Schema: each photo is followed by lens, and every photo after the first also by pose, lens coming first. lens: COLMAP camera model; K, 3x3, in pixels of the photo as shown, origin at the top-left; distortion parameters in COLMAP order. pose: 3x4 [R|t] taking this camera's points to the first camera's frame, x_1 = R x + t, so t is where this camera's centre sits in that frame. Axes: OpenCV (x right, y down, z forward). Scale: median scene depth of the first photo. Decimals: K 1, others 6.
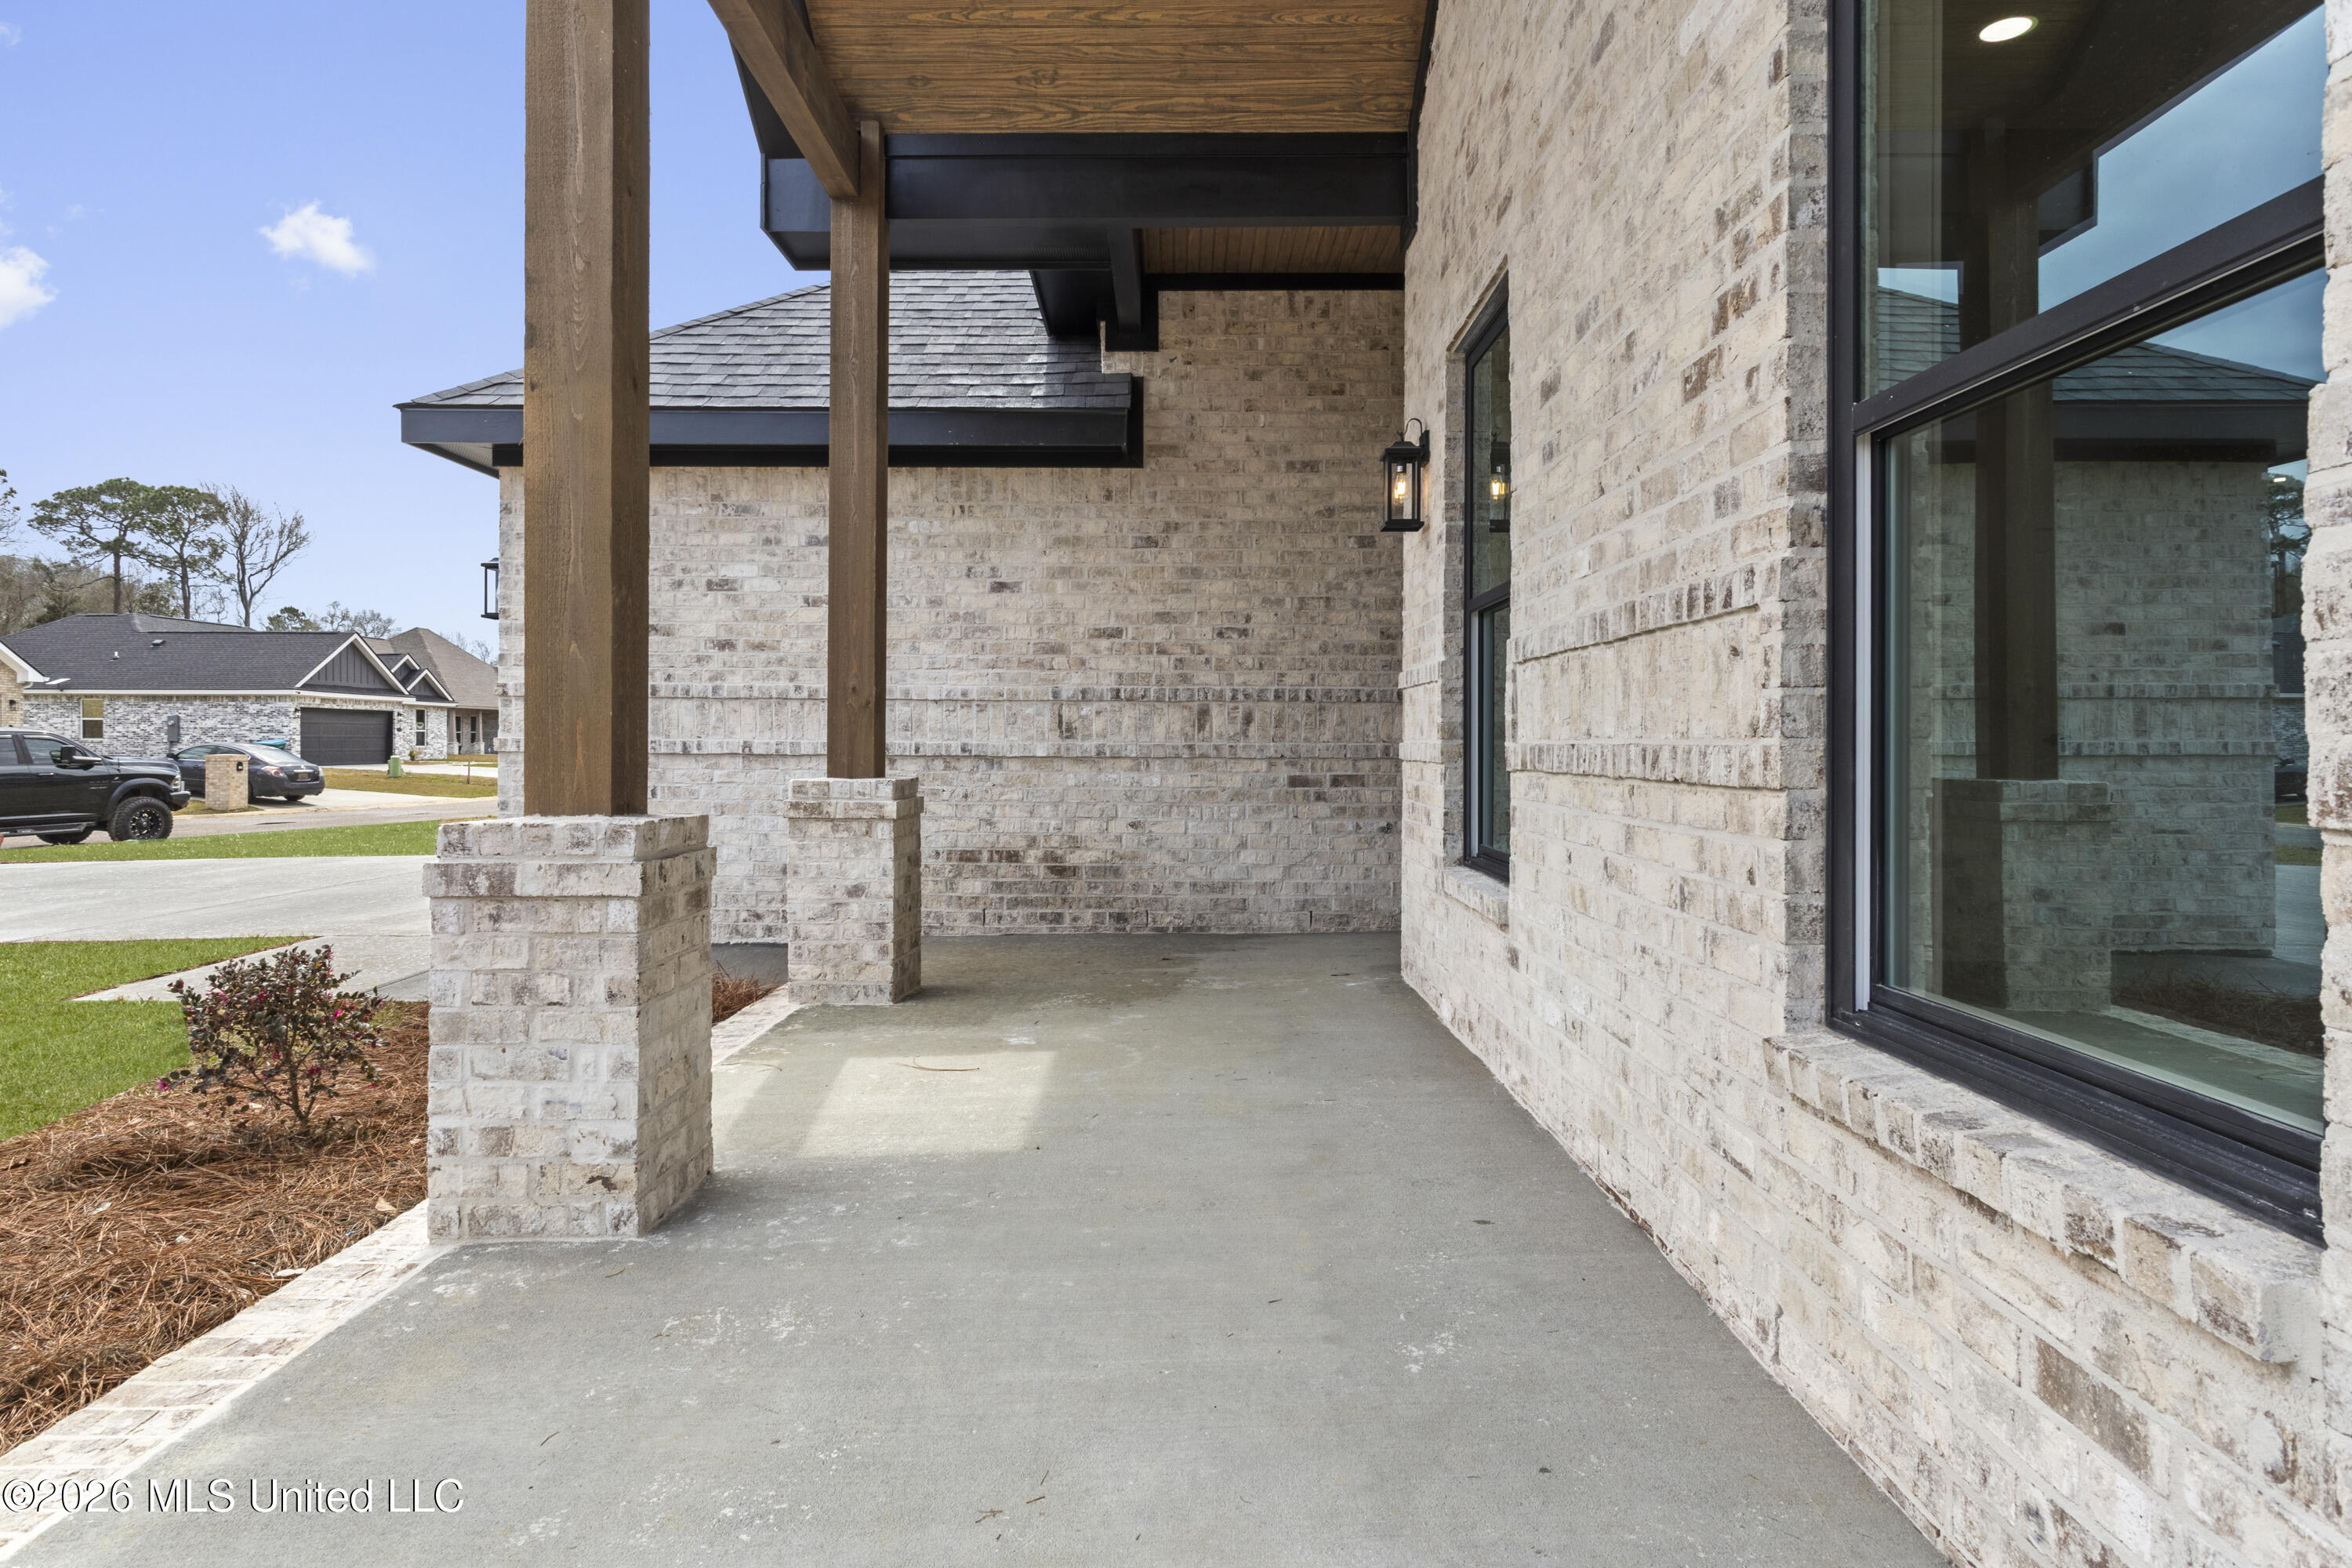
lens RADIAL K [[1285.9, 0, 1136.8], [0, 1285.9, 745.9], [0, 0, 1]] dist [-0.007325, -0.000902]
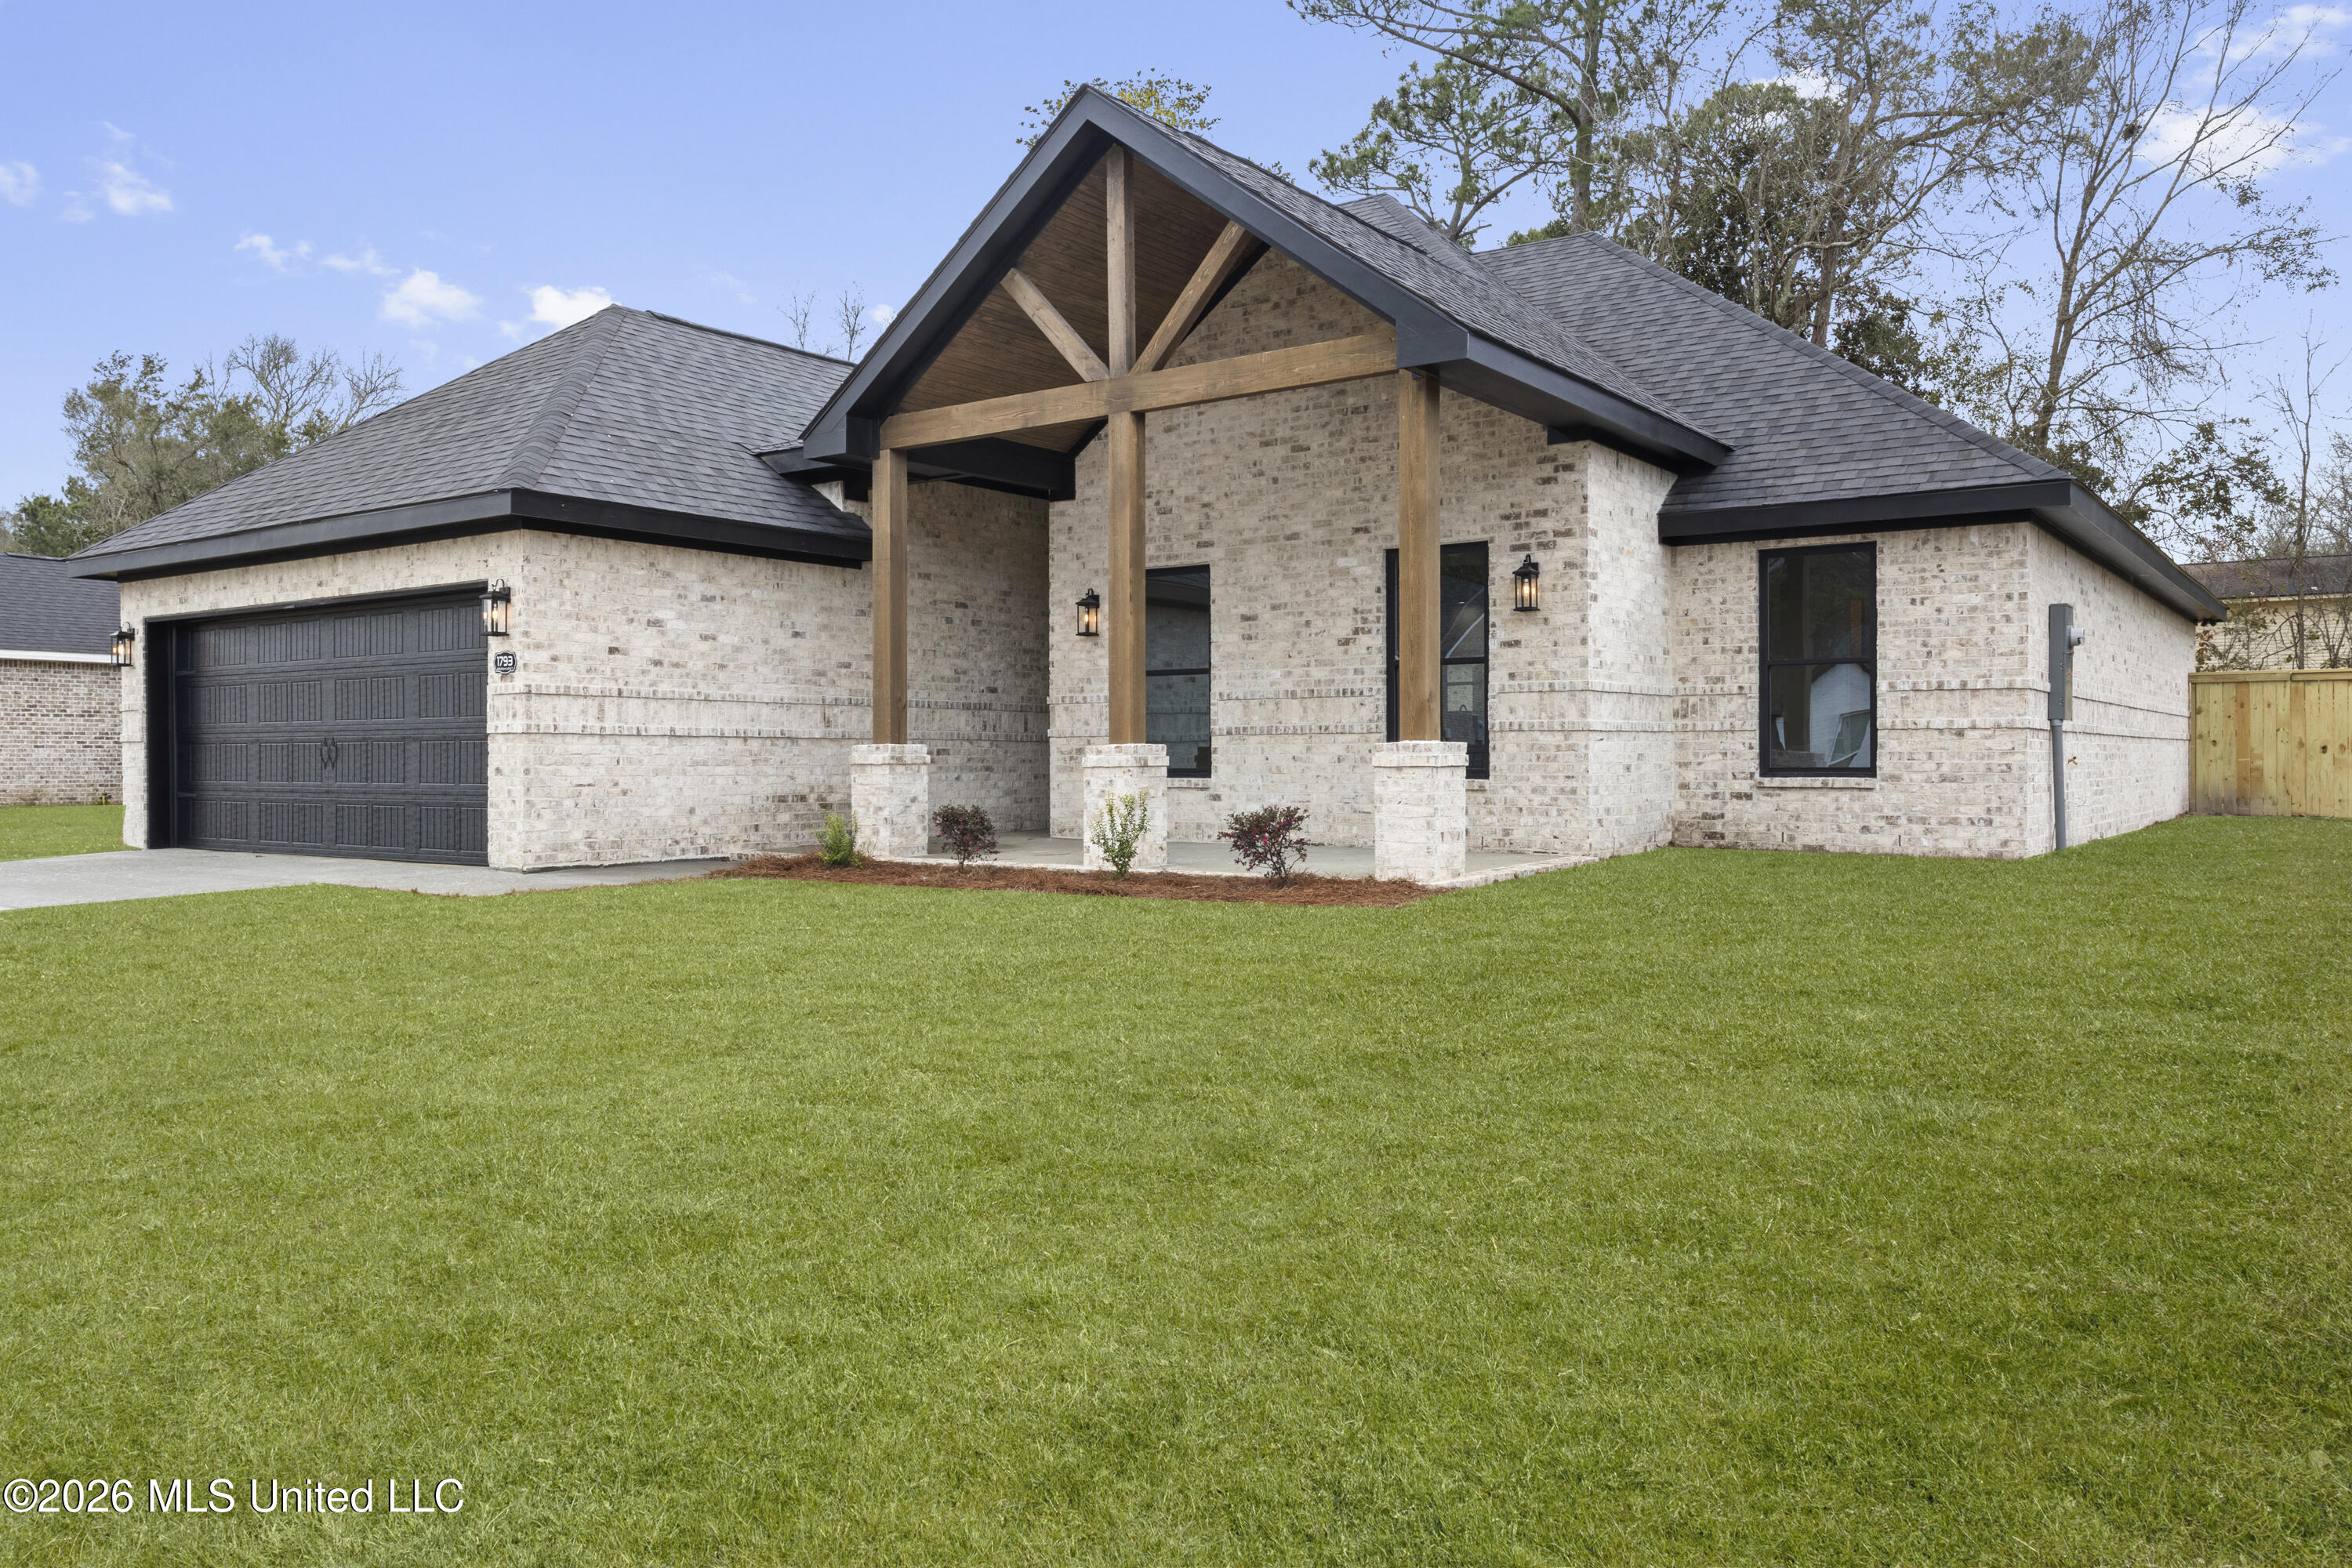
lens RADIAL K [[1761.3, 0, 1176.8], [0, 1761.3, 777.8], [0, 0, 1]] dist [0.000034, 0.000032]
pose [[0.570138, -0.013582, 0.821436, -1.680108], [0.007158, 0.999908, 0.011565, 0.036858], [-0.821518, -0.000713, 0.570183, -0.683177]]
